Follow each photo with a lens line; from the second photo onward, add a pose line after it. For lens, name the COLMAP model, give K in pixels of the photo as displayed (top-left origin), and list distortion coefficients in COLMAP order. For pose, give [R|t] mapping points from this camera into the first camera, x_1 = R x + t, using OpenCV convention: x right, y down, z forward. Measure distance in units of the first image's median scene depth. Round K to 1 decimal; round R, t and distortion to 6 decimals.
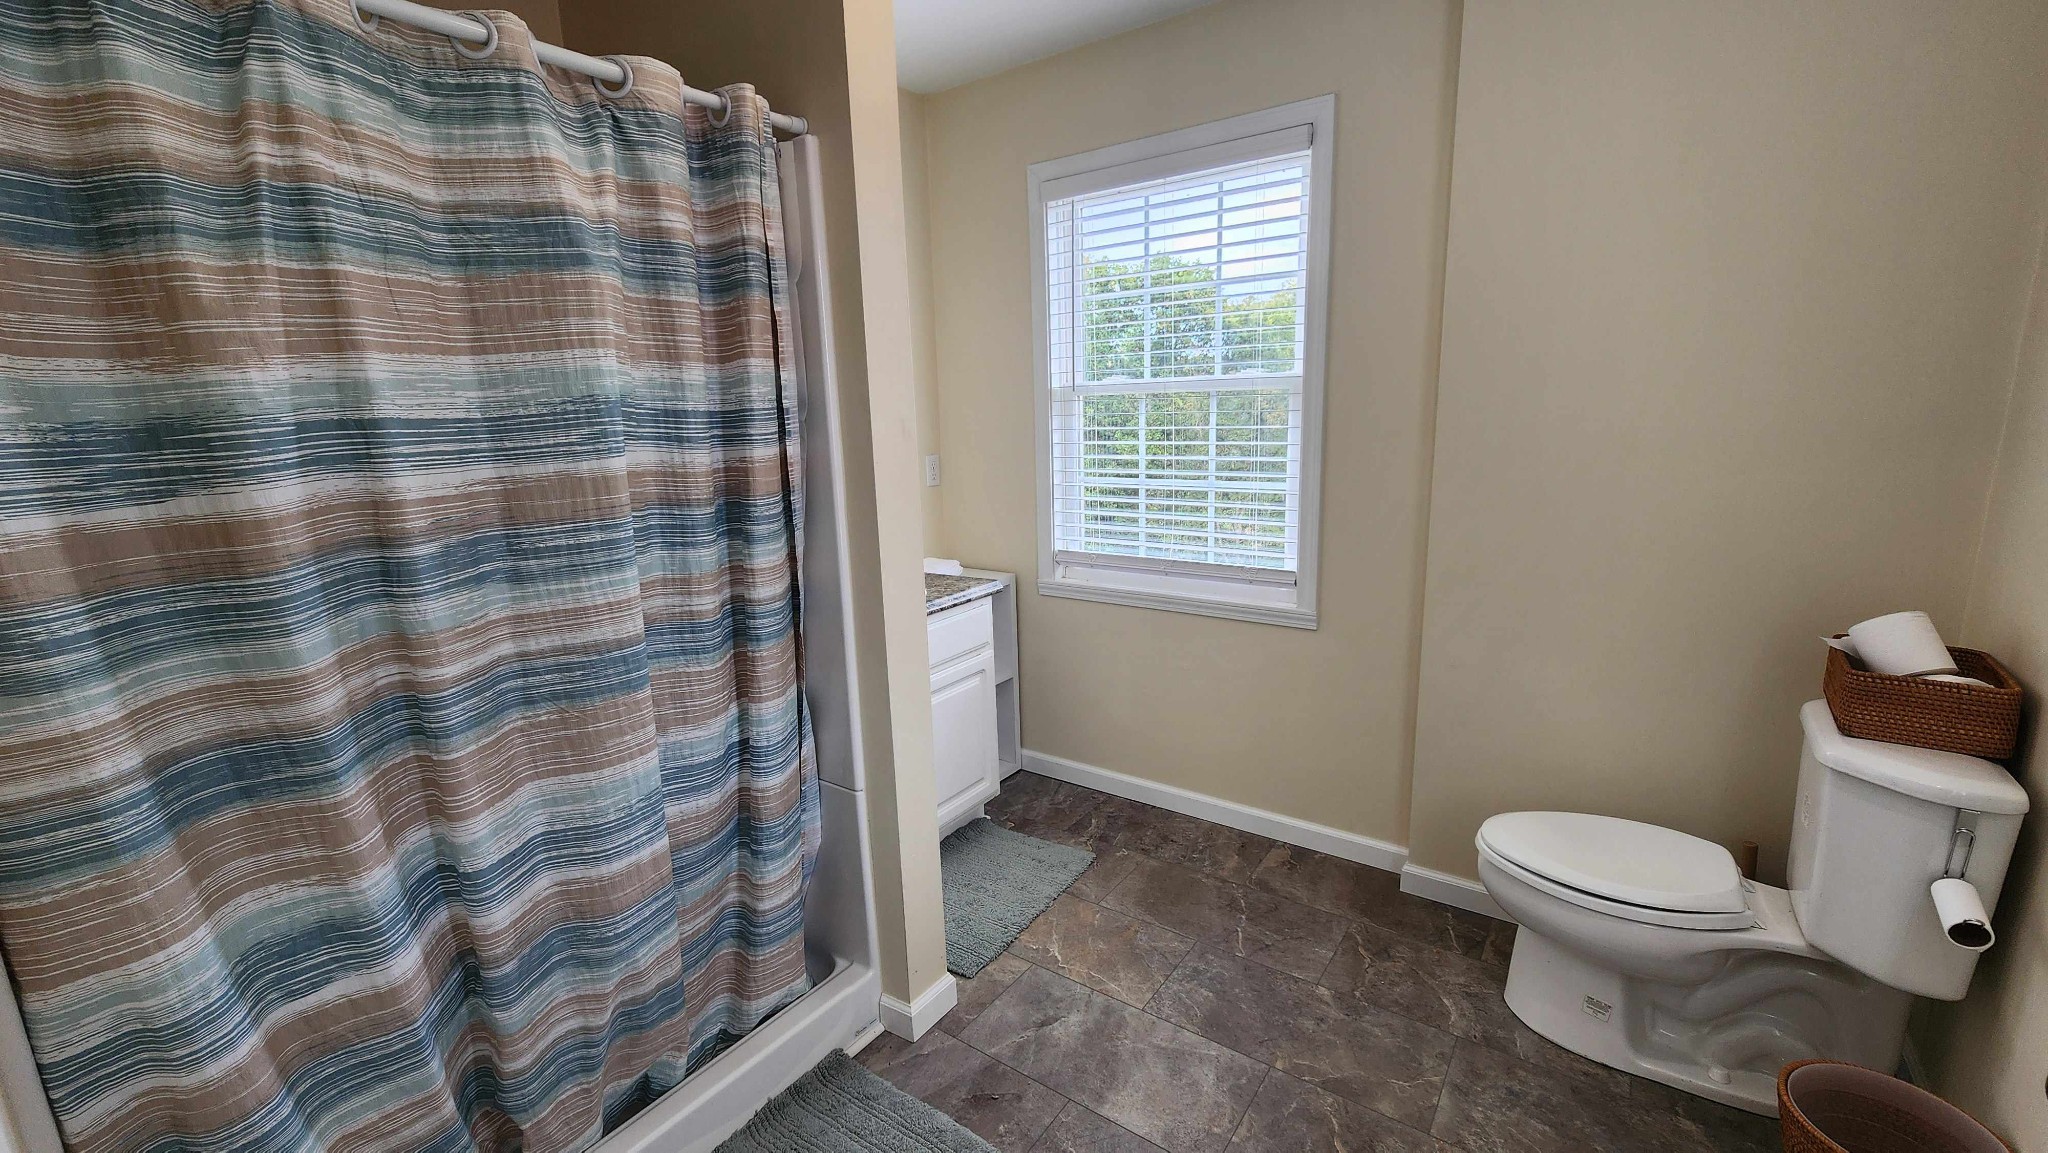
lens RADIAL K [[841.6, 0, 1034.1], [0, 841.6, 583.5], [0, 0, 1]] dist [-0.002381, 0.001968]
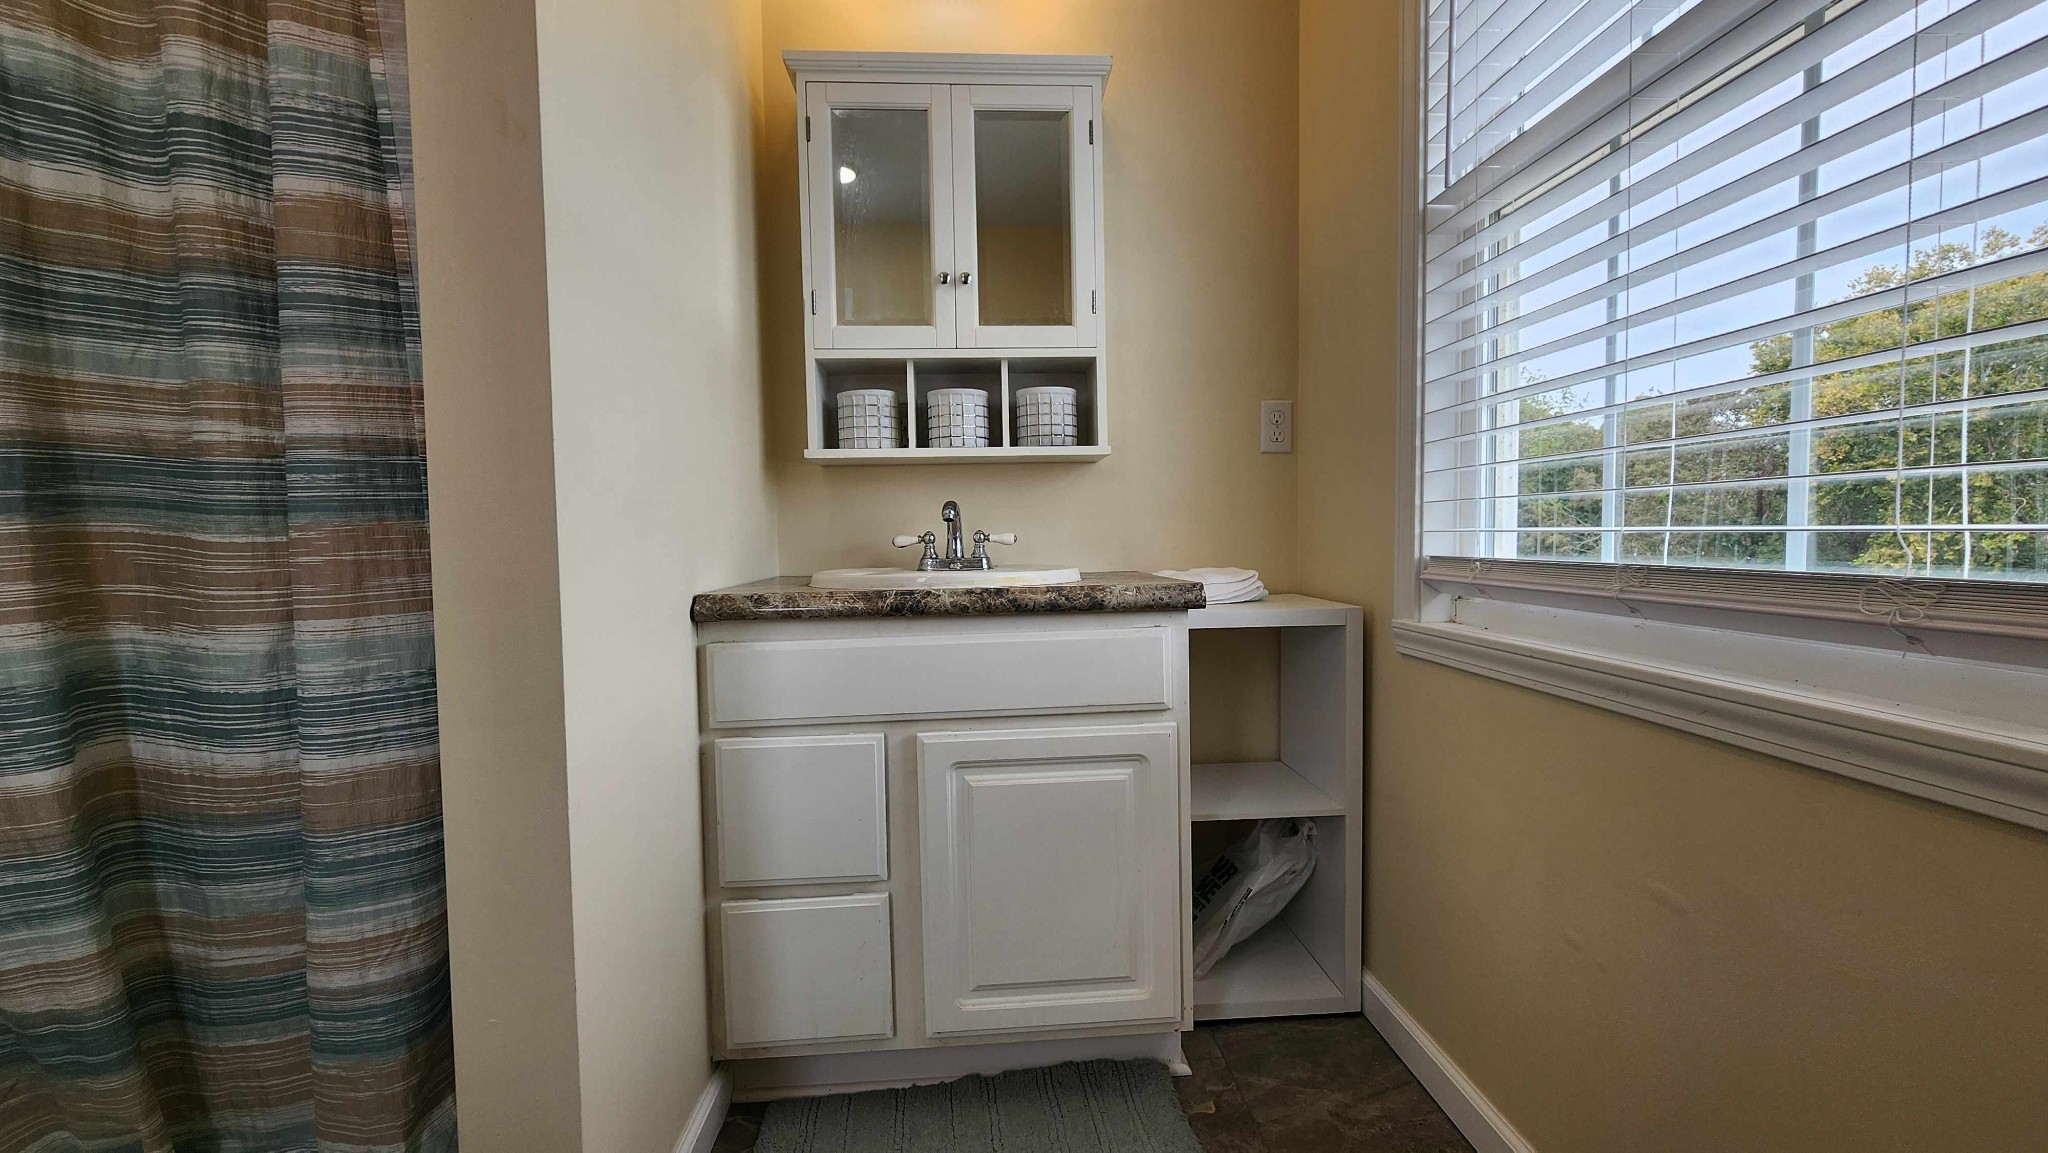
lens RADIAL K [[841.6, 0, 1024.5], [0, 841.6, 578.0], [0, 0, 1]] dist [-0.002381, 0.001968]
pose [[0.627800, 0.058401, -0.776181, 0.555670], [-0.164095, 0.984700, -0.058635, 0.078269], [0.760881, 0.164178, 0.627778, 1.250913]]
